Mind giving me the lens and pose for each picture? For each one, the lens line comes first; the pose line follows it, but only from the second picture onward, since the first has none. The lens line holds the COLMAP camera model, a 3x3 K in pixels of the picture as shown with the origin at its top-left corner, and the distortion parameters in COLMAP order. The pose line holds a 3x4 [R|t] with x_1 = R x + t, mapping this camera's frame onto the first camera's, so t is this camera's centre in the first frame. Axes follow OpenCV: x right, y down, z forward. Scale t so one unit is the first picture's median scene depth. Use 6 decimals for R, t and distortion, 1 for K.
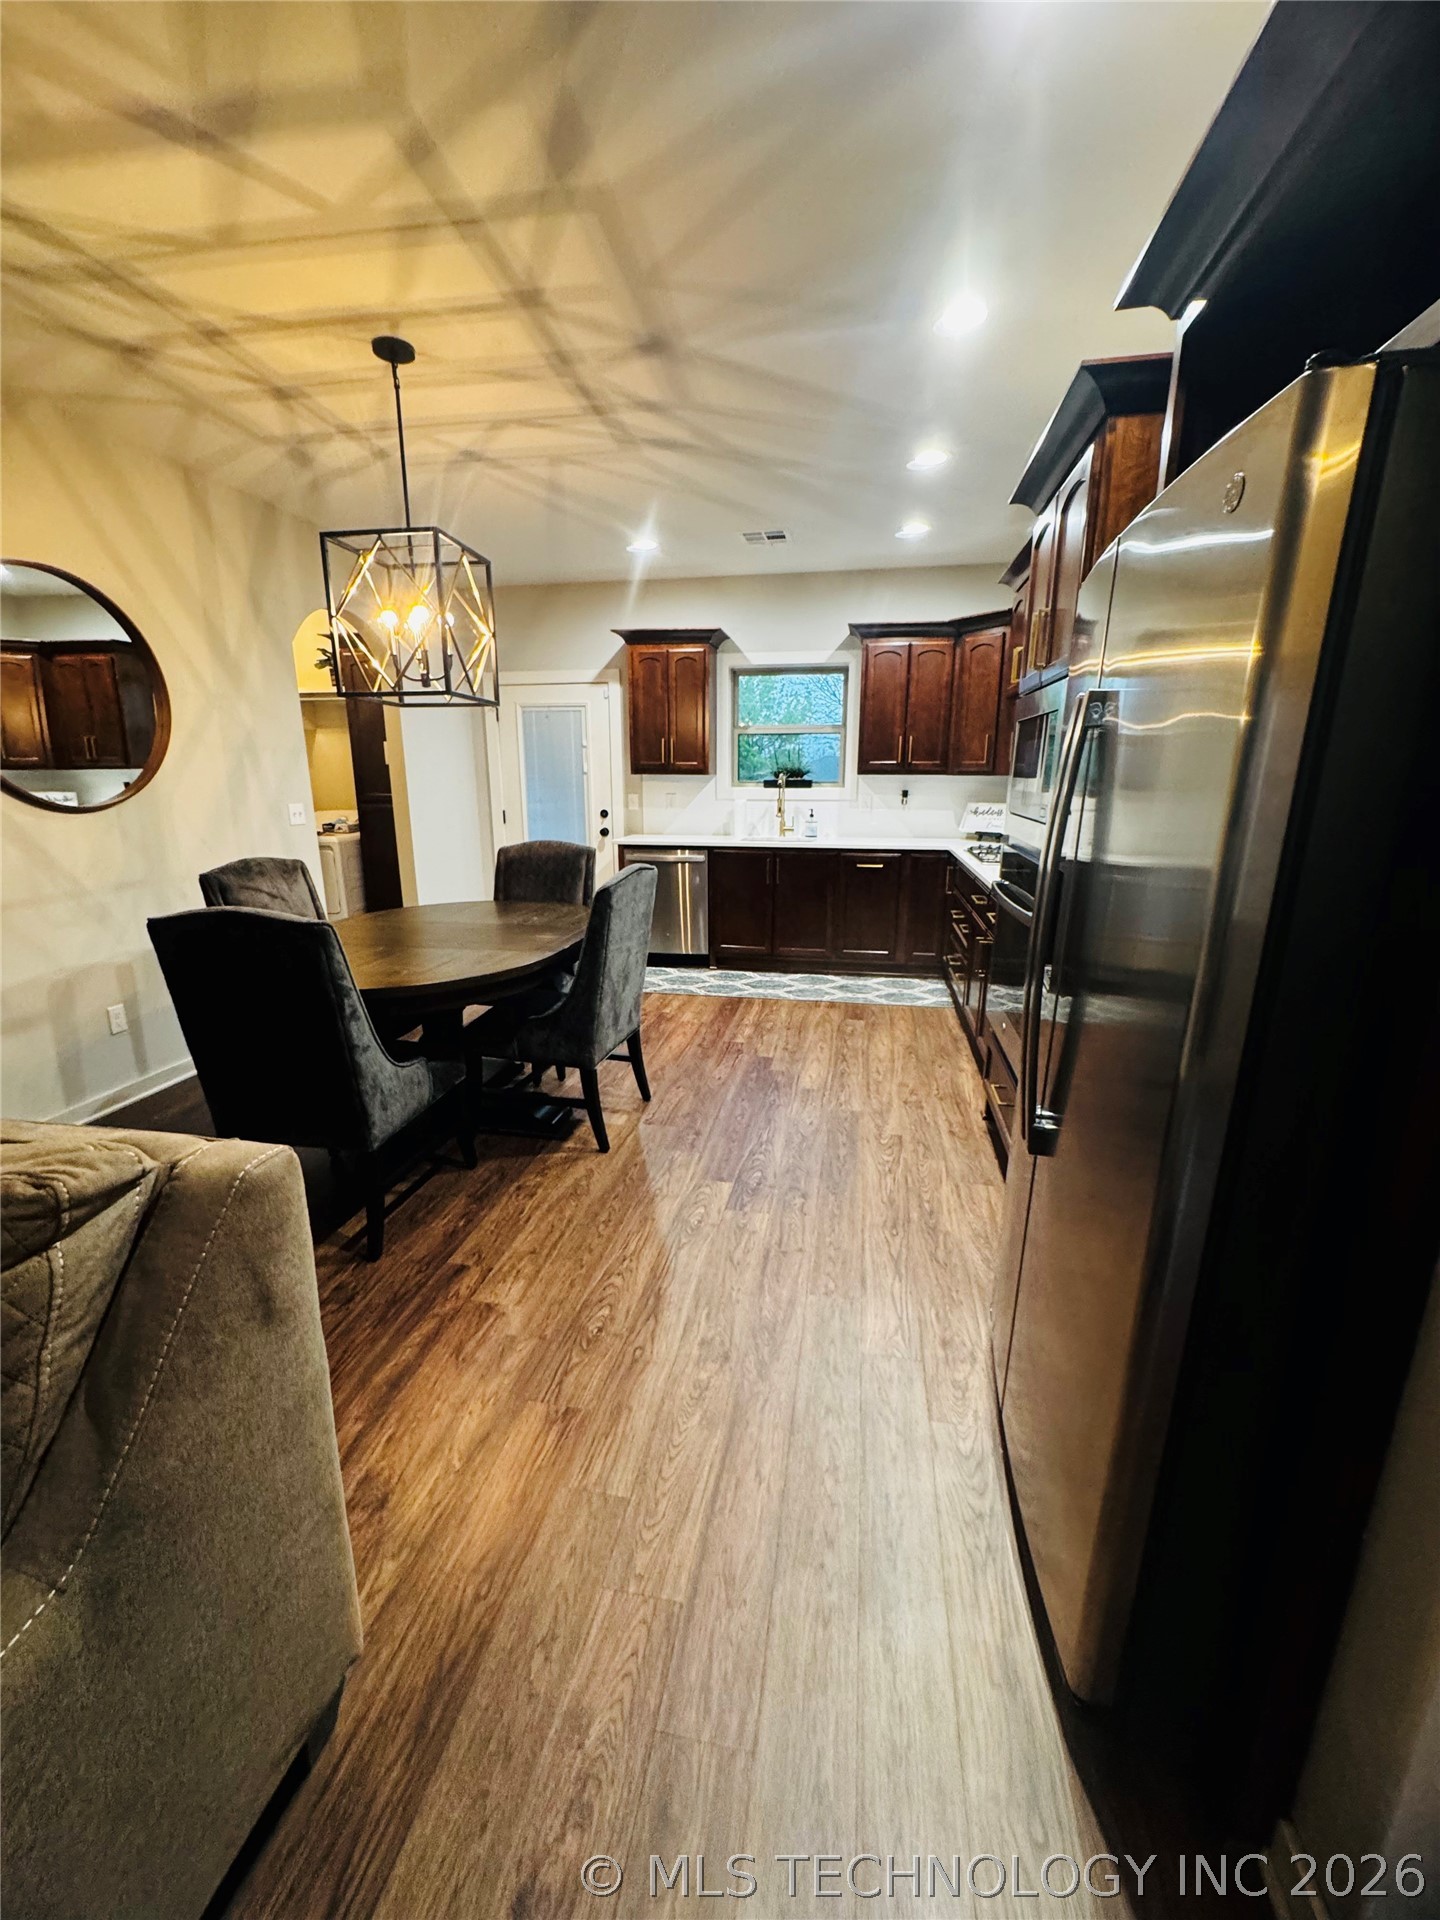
lens RADIAL K [[764.0, 0, 728.2], [0, 764.0, 956.2], [0, 0, 1]] dist [-0.003631, -0.000513]
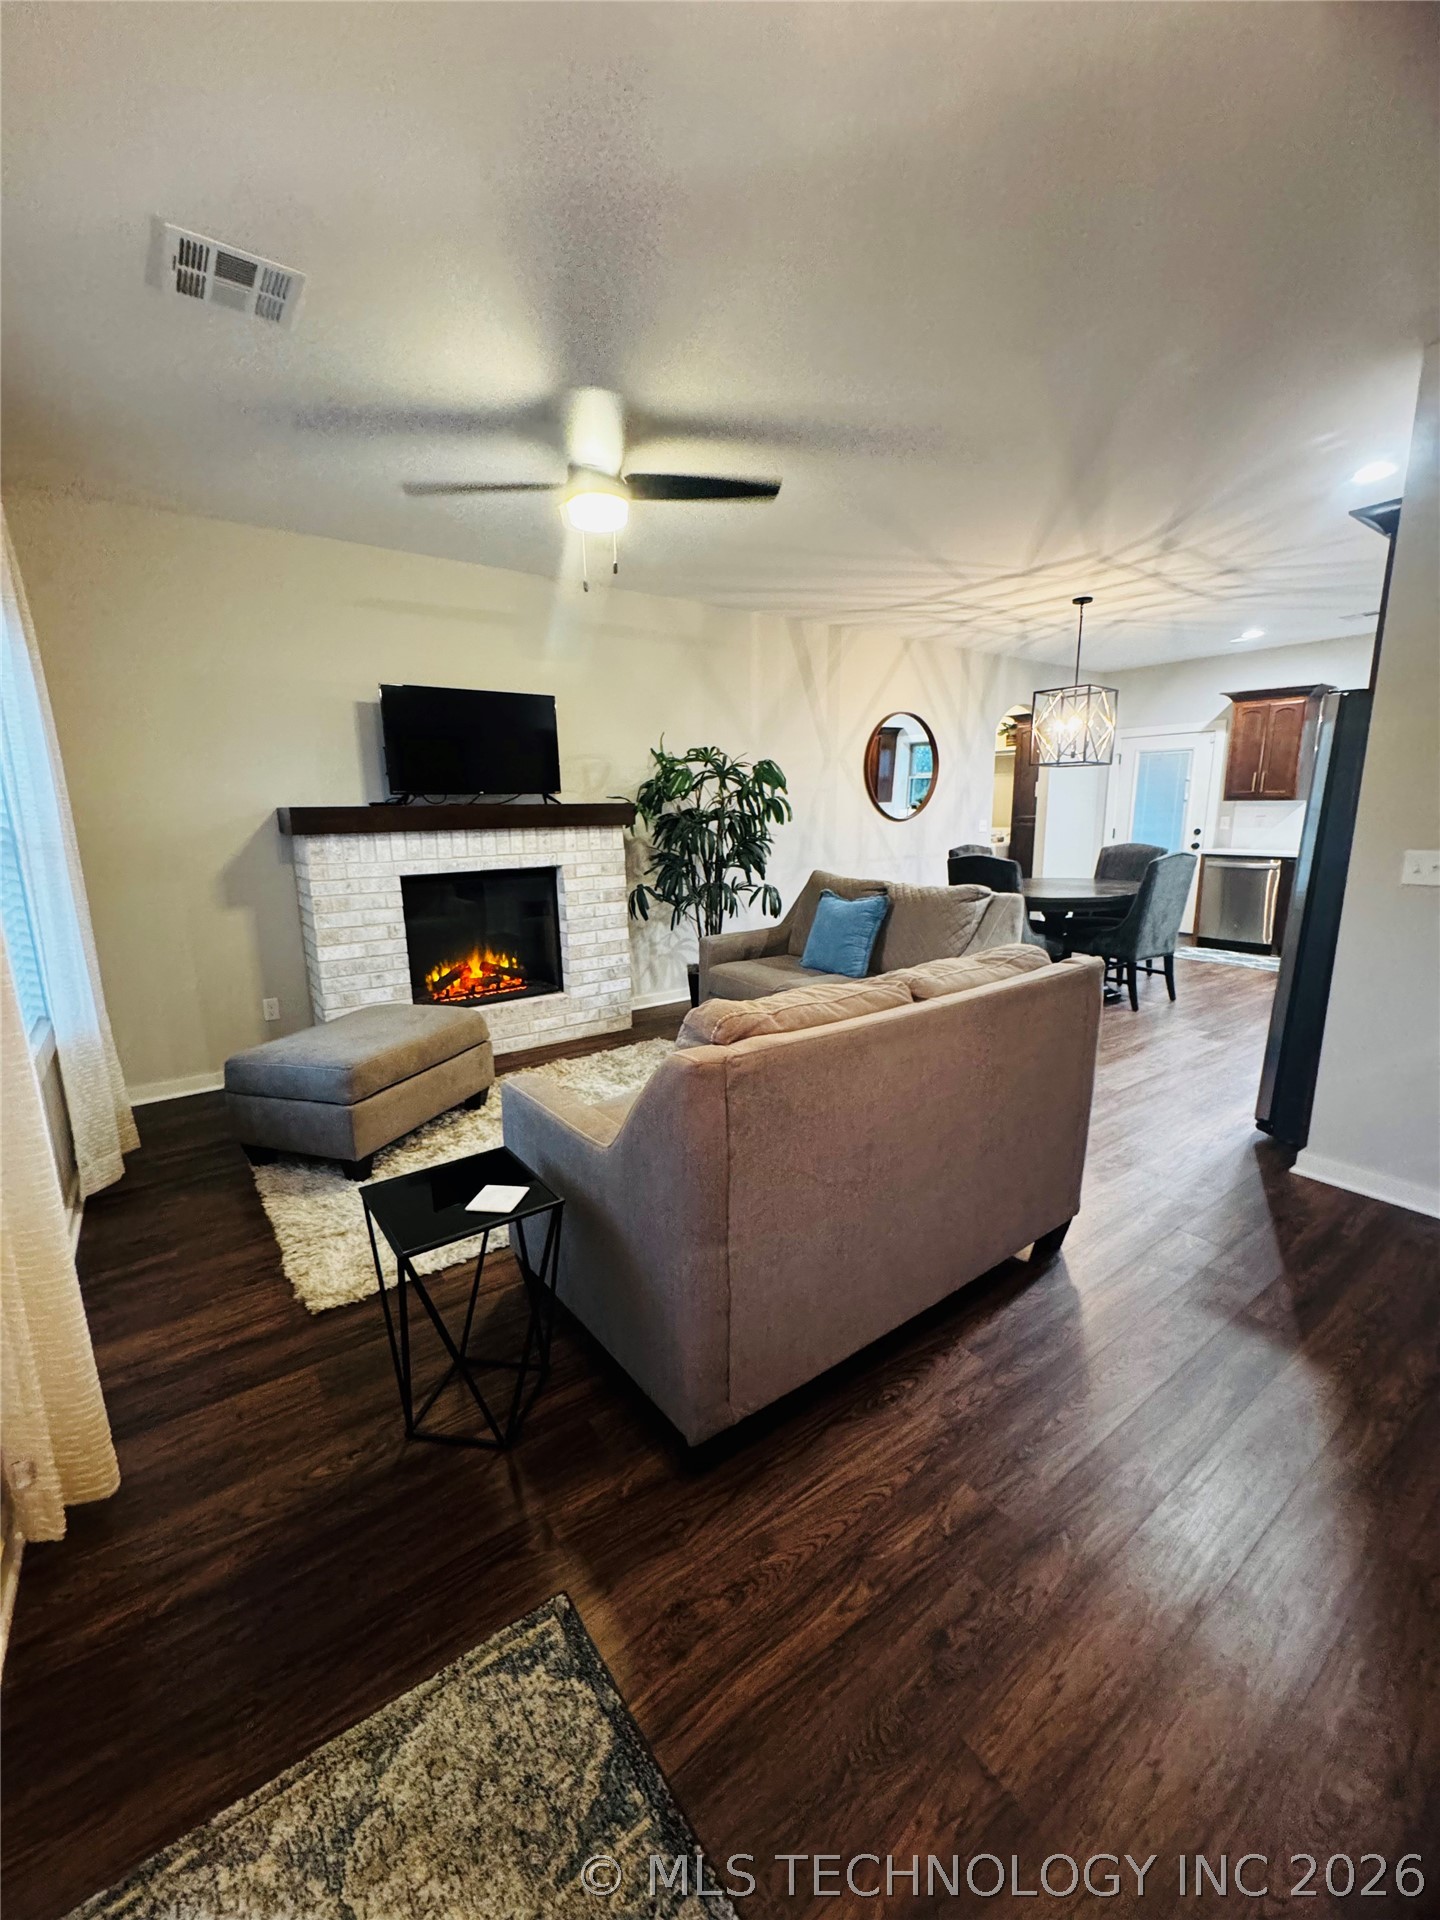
lens RADIAL K [[764.0, 0, 718.2], [0, 764.0, 959.9], [0, 0, 1]] dist [-0.003631, -0.000513]
pose [[0.717034, 0.125696, -0.685611, 0.380647], [-0.148374, 0.988588, 0.026069, 0.258097], [0.681063, 0.083034, 0.727501, -1.061008]]
